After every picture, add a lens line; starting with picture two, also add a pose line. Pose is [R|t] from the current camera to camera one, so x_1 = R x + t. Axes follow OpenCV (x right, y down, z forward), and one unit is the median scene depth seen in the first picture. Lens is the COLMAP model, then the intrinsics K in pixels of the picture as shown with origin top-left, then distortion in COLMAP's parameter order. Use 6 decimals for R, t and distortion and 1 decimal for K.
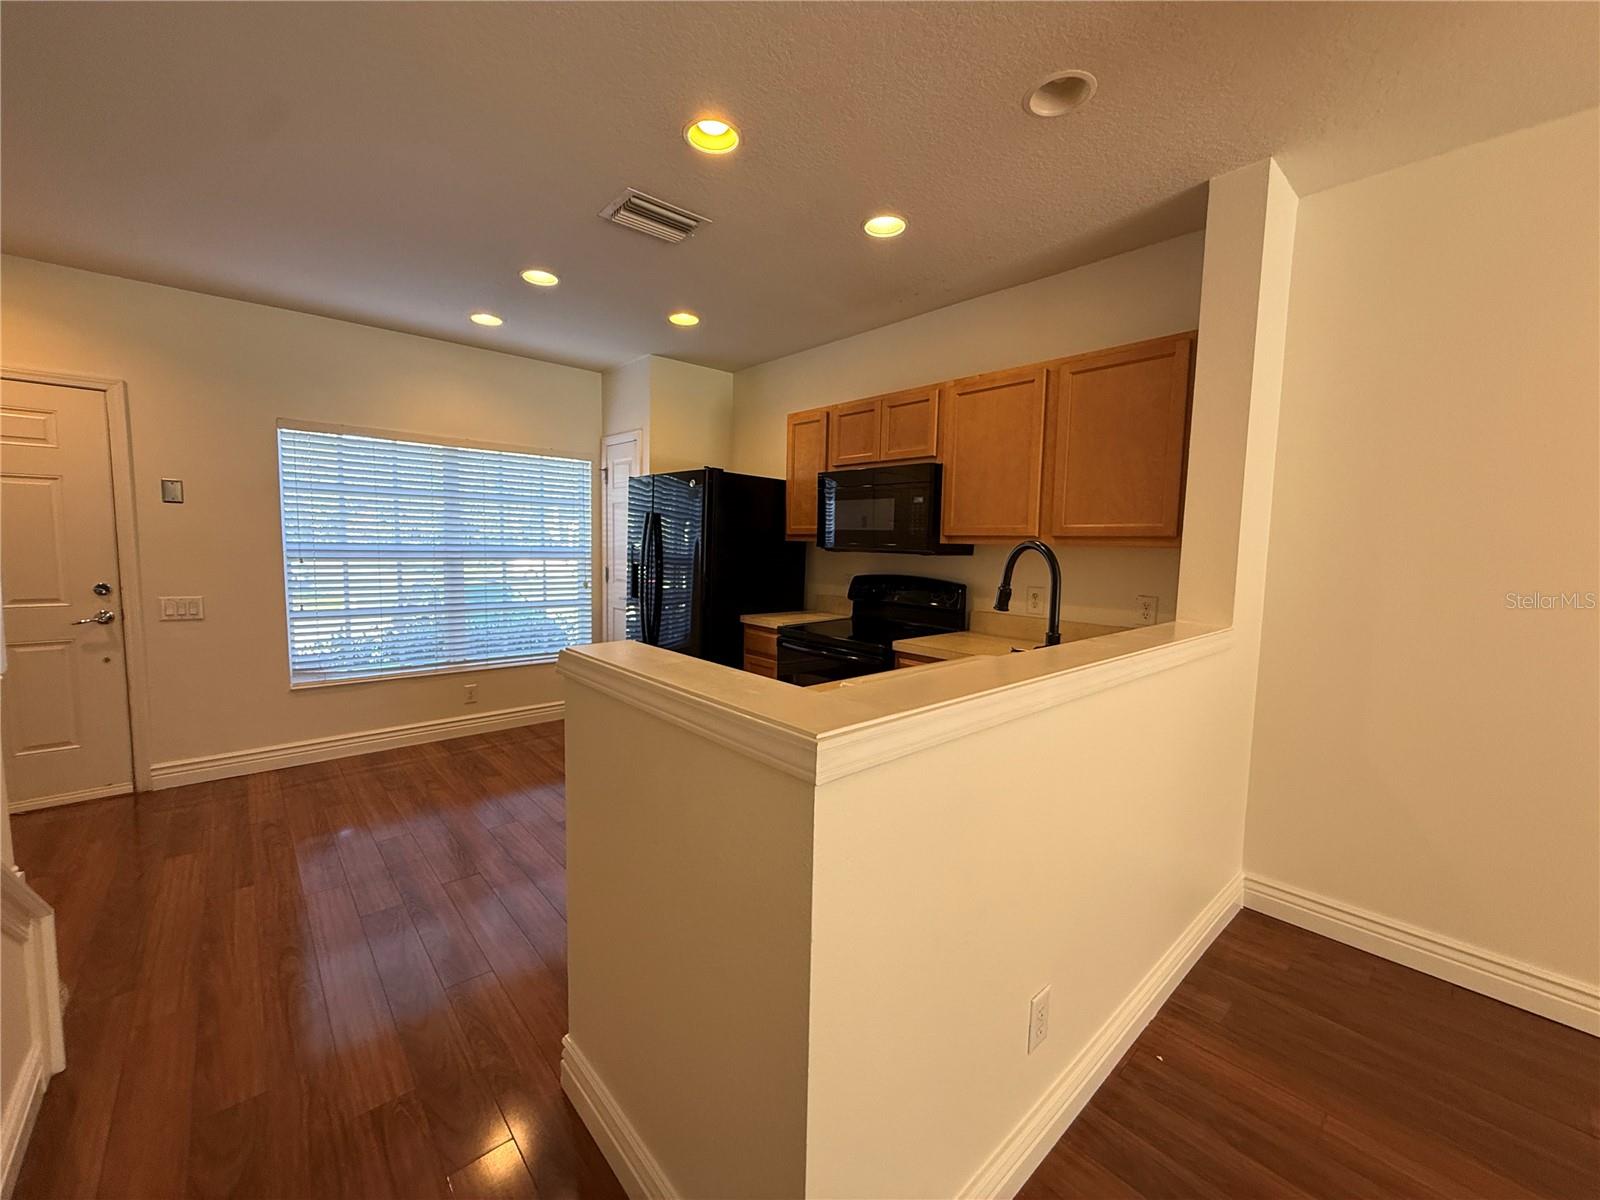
lens RADIAL K [[636.6, 0, 794.2], [0, 636.6, 593.7], [0, 0, 1]] dist [-0.002298, 0.000591]
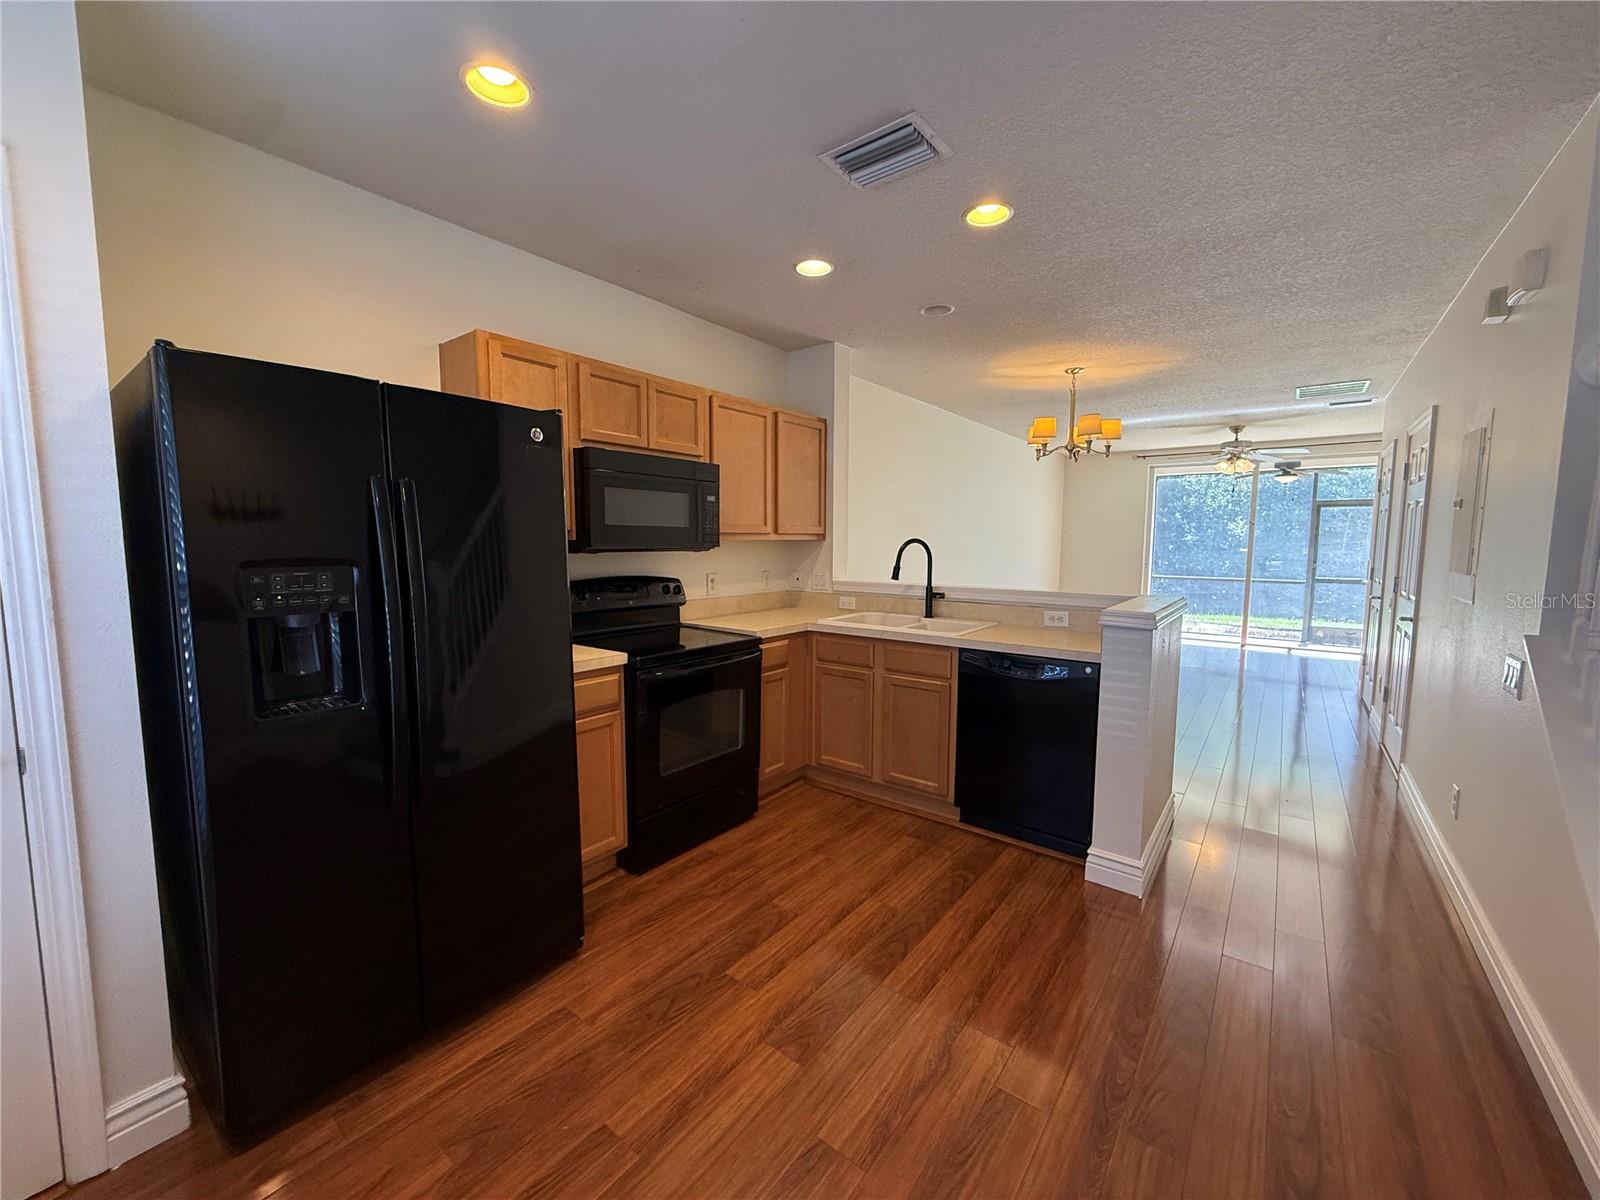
lens RADIAL K [[636.6, 0, 793.1], [0, 636.6, 597.1], [0, 0, 1]] dist [-0.002298, 0.000591]
pose [[-0.186331, -0.109363, 0.976381, -0.804172], [0.074162, 0.989385, 0.124972, -0.101007], [-0.979684, 0.095697, -0.176243, 0.998726]]
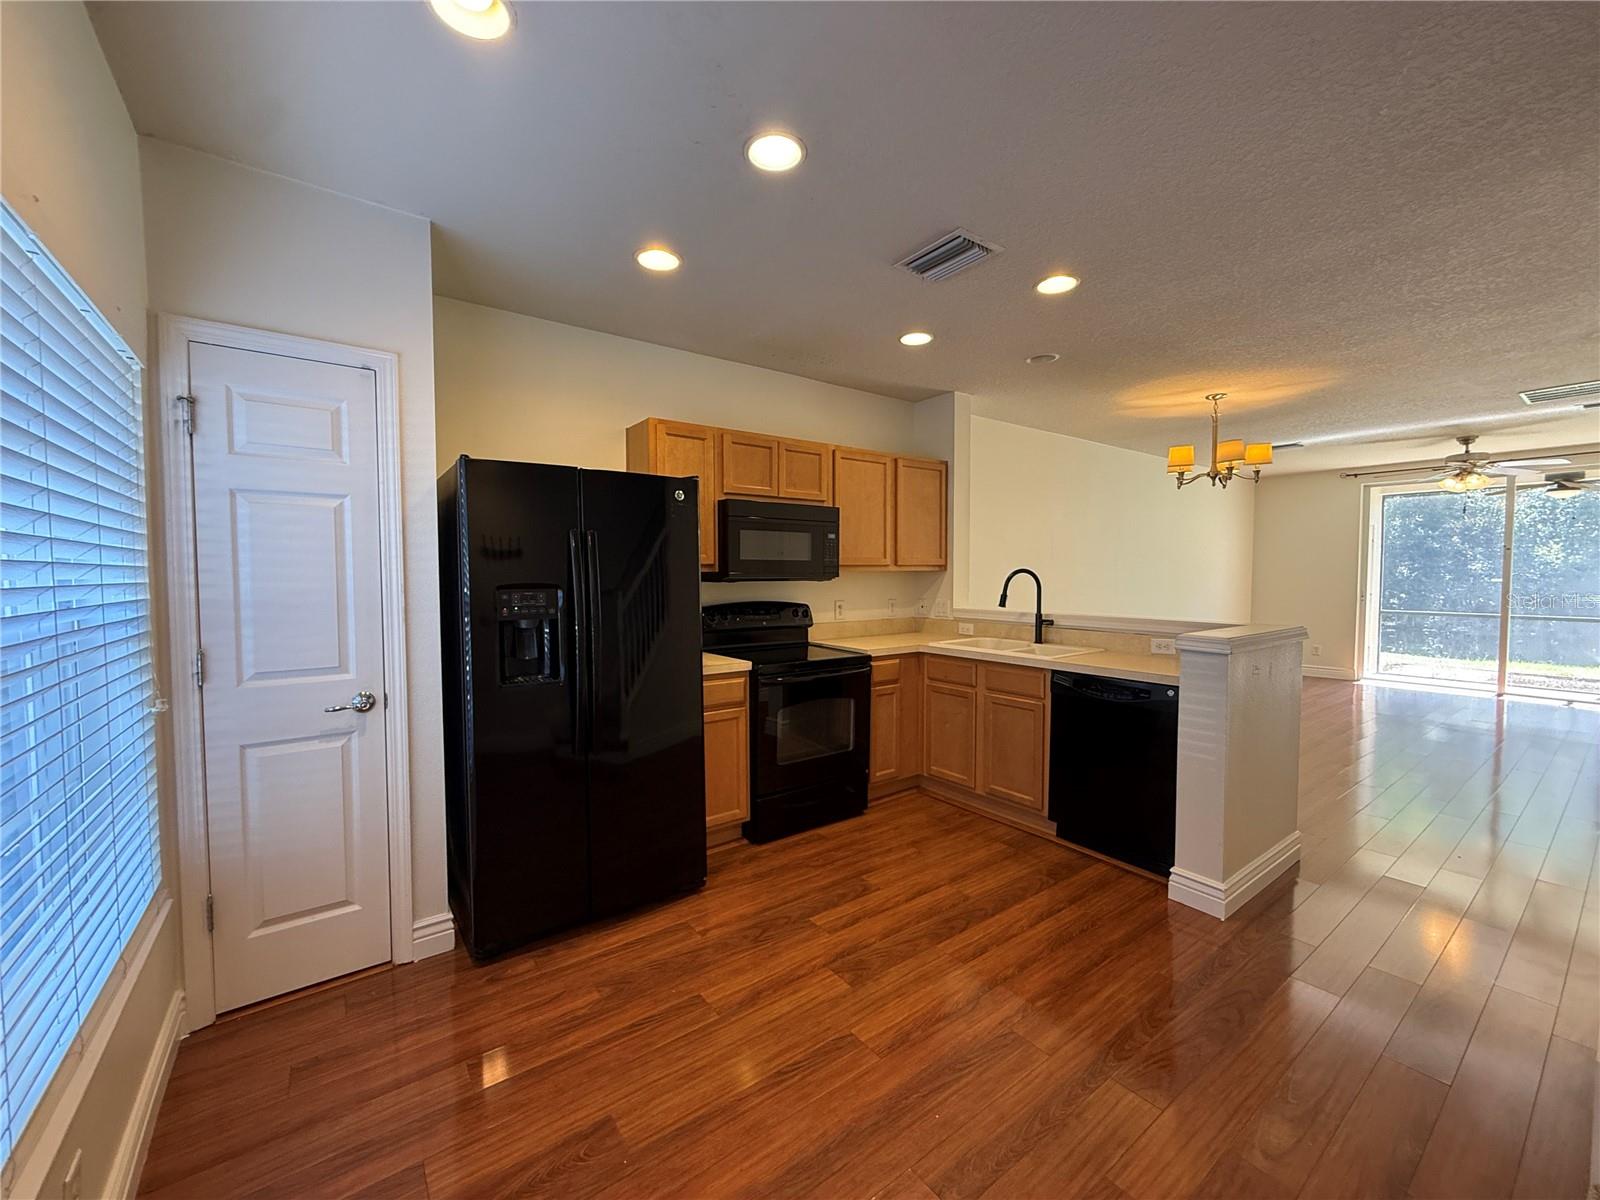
lens RADIAL K [[636.6, 0, 793.8], [0, 636.6, 597.0], [0, 0, 1]] dist [-0.002298, 0.000591]
pose [[0.092496, -0.059731, 0.993920, -0.969200], [0.086778, 0.994885, 0.051713, -0.094126], [-0.991924, 0.081467, 0.097207, 0.900966]]
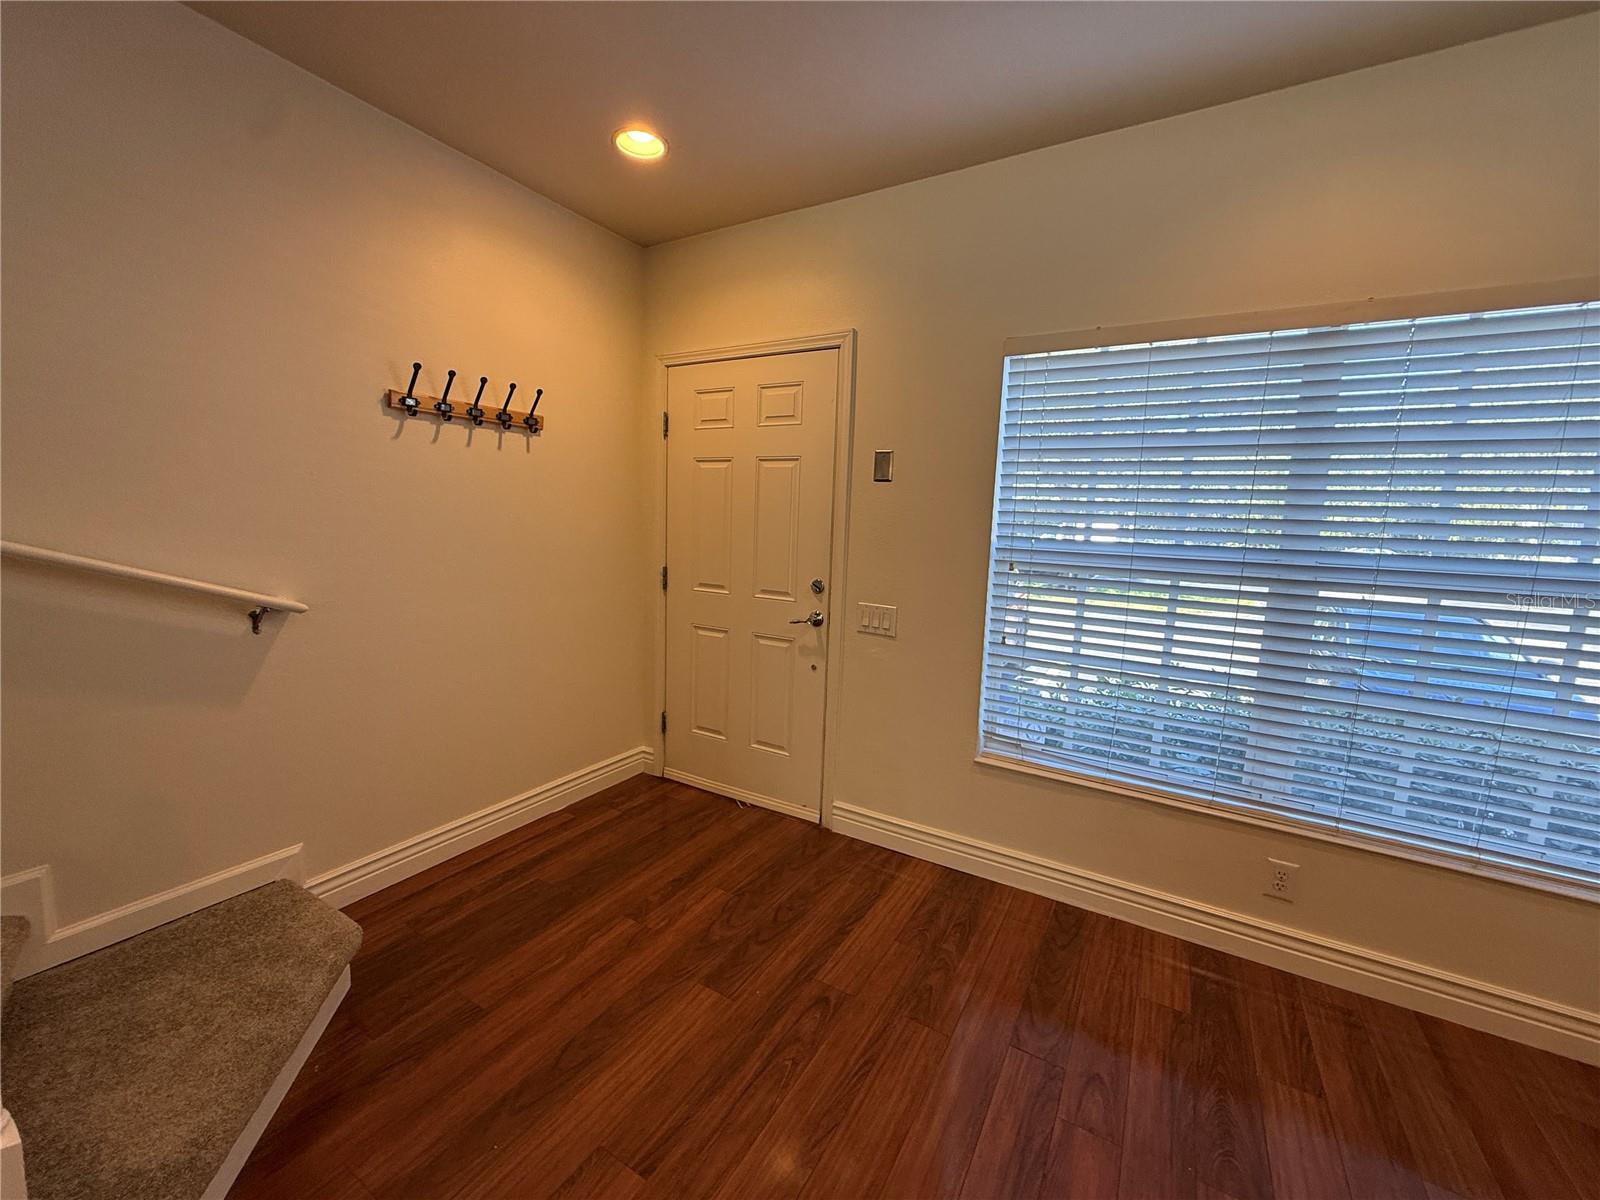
lens RADIAL K [[636.6, 0, 789.9], [0, 636.6, 601.4], [0, 0, 1]] dist [-0.002298, 0.000591]
pose [[0.302946, 0.115276, -0.946010, -0.270048], [-0.107512, 0.990454, 0.086262, -0.054036], [0.946924, 0.075575, 0.312448, 0.663107]]
